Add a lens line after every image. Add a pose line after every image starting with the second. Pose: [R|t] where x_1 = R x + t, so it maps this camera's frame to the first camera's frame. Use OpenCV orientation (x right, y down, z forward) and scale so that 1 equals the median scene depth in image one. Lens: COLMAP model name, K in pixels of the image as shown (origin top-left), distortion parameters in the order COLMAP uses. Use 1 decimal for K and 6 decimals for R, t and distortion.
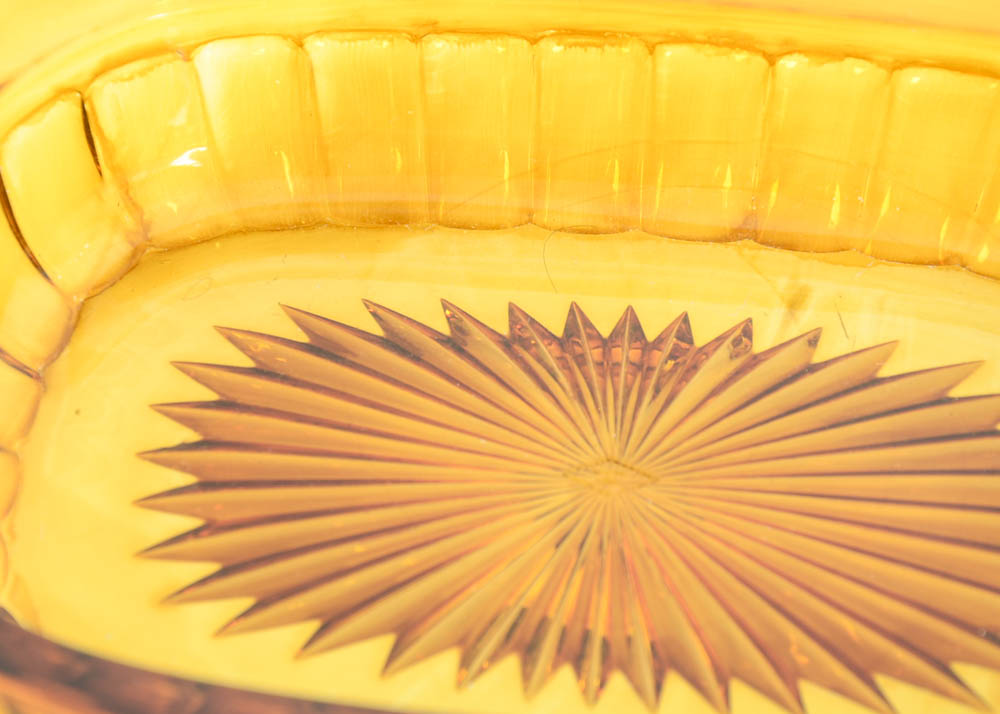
lens RADIAL K [[2691.3, 0, 500.0], [0, 2691.3, 357.0], [0, 0, 1]] dist [0.303964, -0.045748]
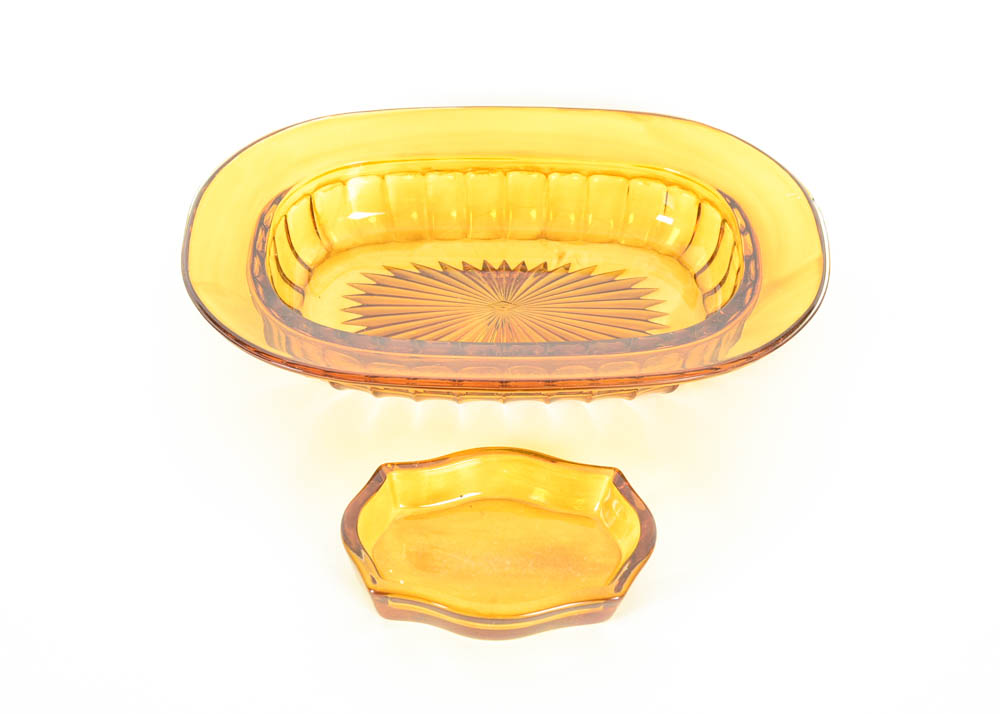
lens RADIAL K [[2082.1, 0, 500.0], [0, 2082.1, 357.0], [0, 0, 1]] dist [0.000074, -0.016984]
pose [[0.994422, -0.050734, 0.092474, -0.166255], [0.065454, 0.984315, -0.163831, 0.445336], [-0.082712, 0.168970, 0.982145, -1.157047]]
